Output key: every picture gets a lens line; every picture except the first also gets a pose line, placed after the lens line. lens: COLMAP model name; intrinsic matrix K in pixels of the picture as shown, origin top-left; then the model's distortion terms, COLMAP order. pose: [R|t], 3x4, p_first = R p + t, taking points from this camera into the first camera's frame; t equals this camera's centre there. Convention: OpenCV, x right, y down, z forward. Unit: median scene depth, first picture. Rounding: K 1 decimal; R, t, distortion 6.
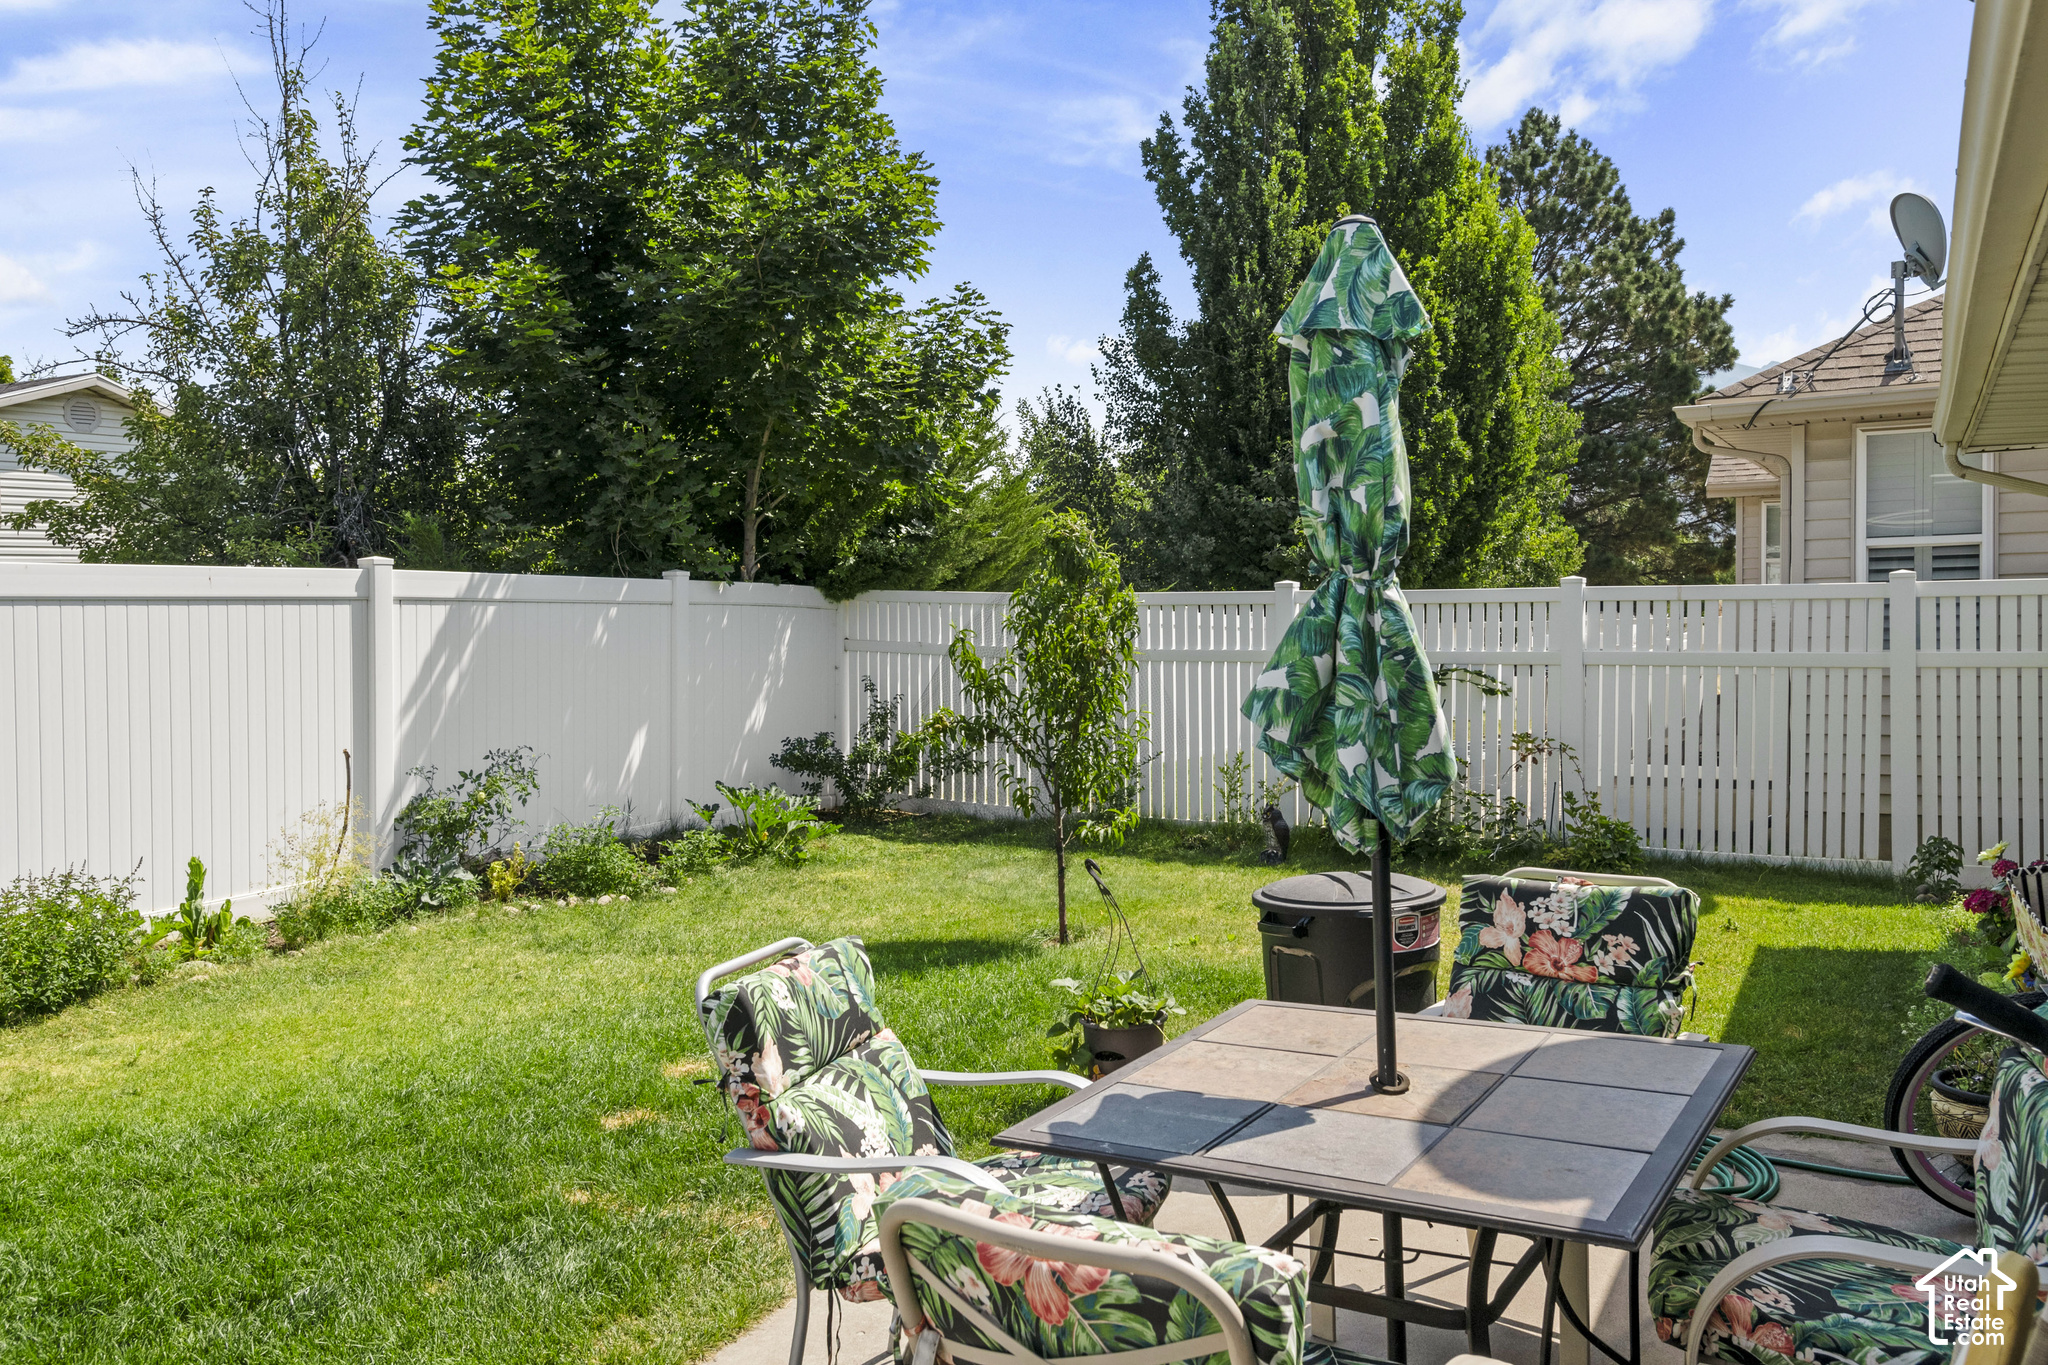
lens RADIAL K [[1652.0, 0, 1047.8], [0, 1652.0, 616.8], [0, 0, 1]] dist [0.031129, -0.001238]
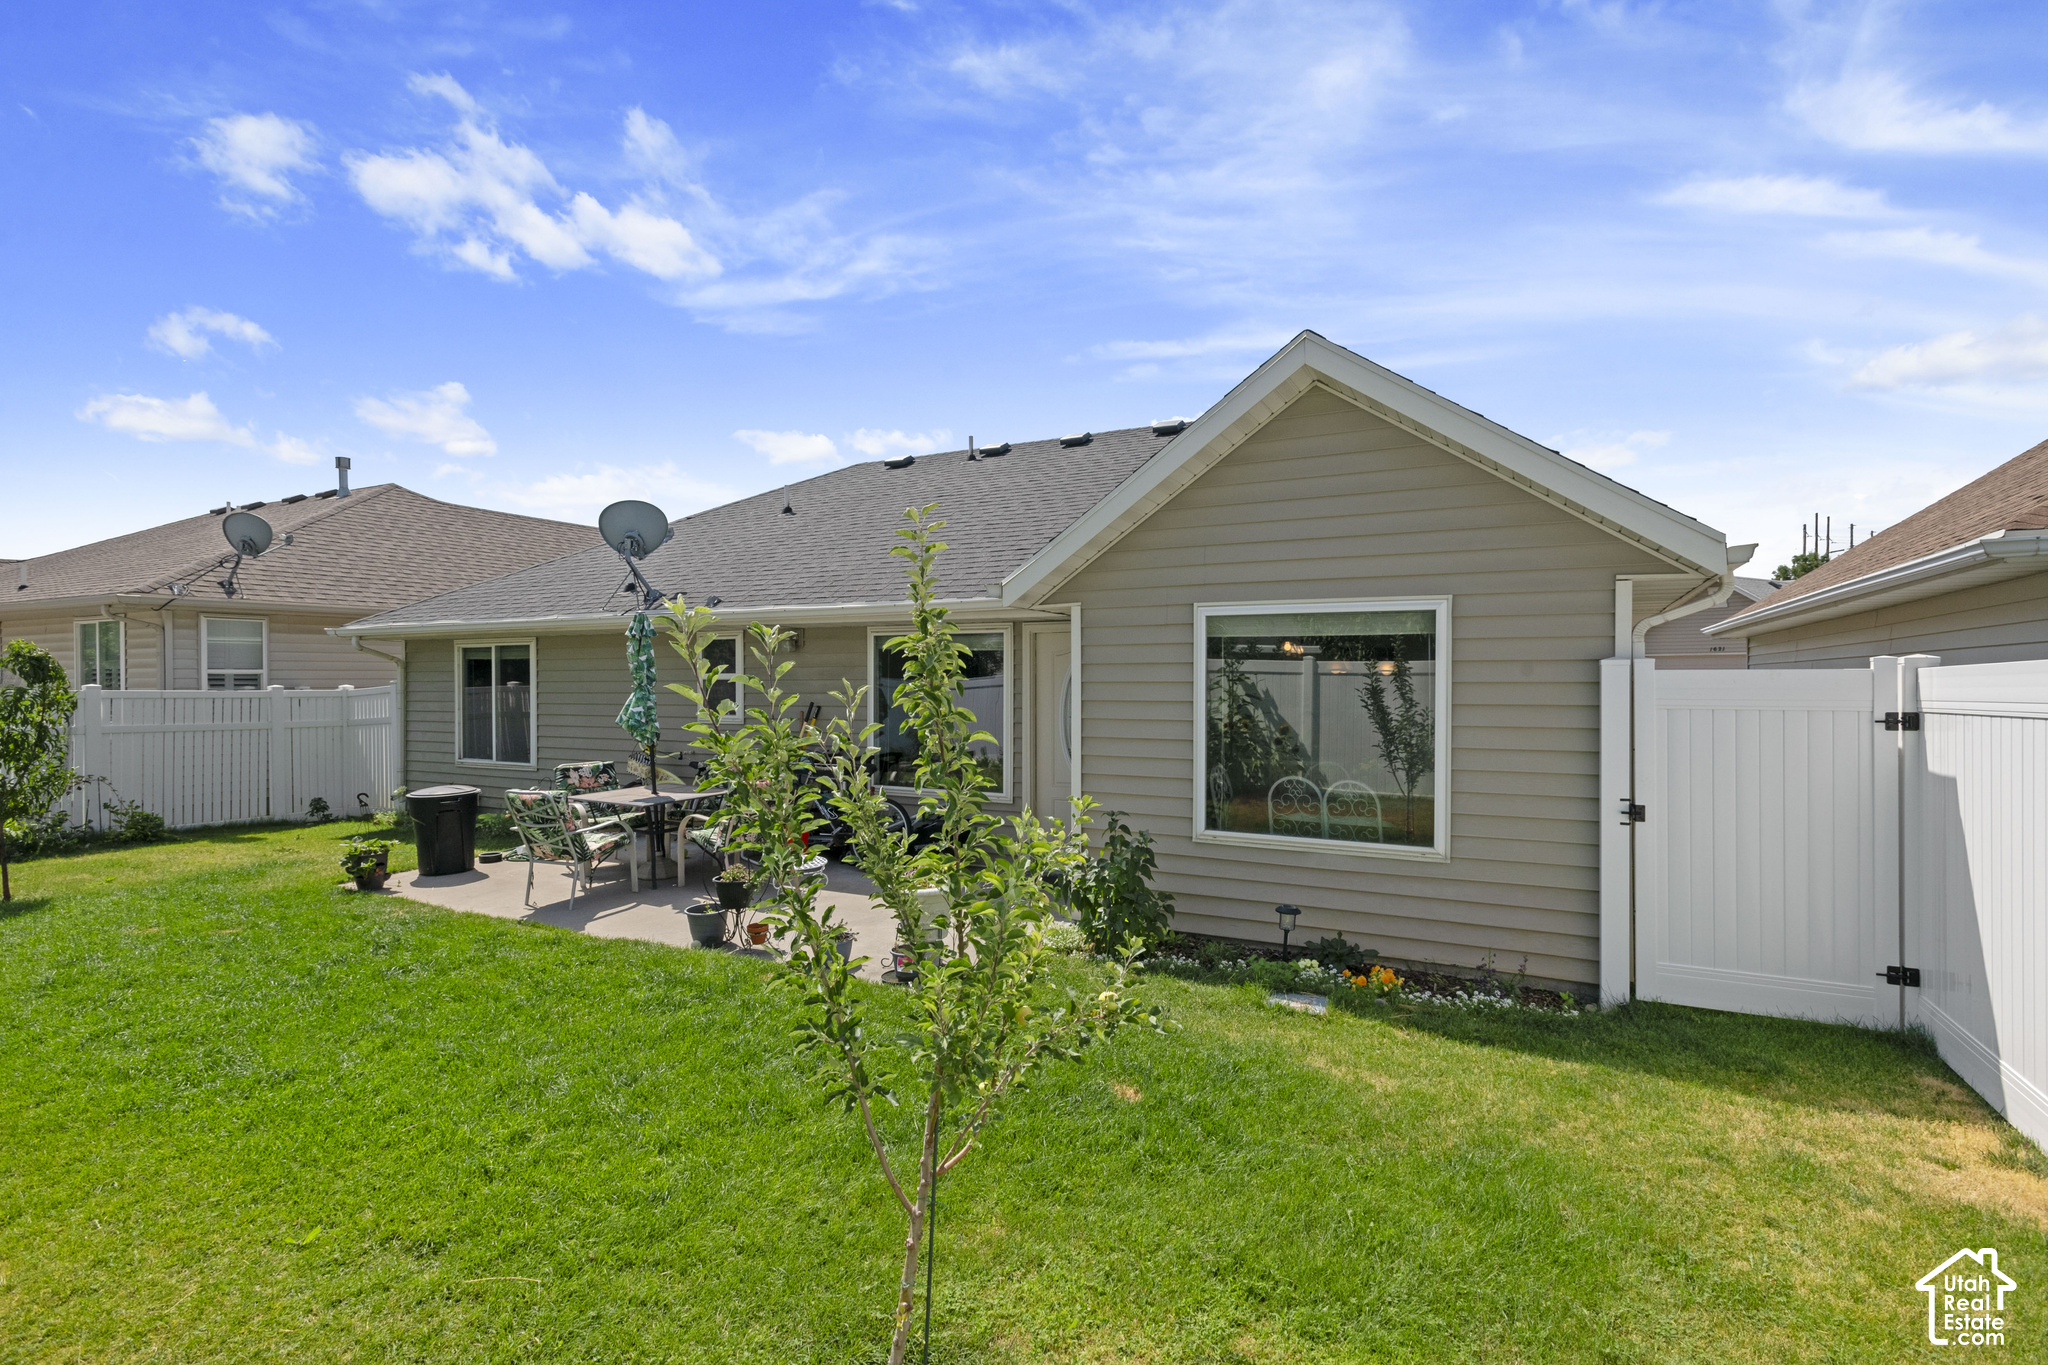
lens RADIAL K [[980.4, 0, 1039.0], [0, 980.4, 685.6], [0, 0, 1]] dist [0.002261, 0.002152]
pose [[-0.010037, 0.015682, 0.999827, -0.764364], [0.016050, 0.999751, -0.015520, 0.009219], [-0.999821, 0.015892, -0.010286, -0.024937]]
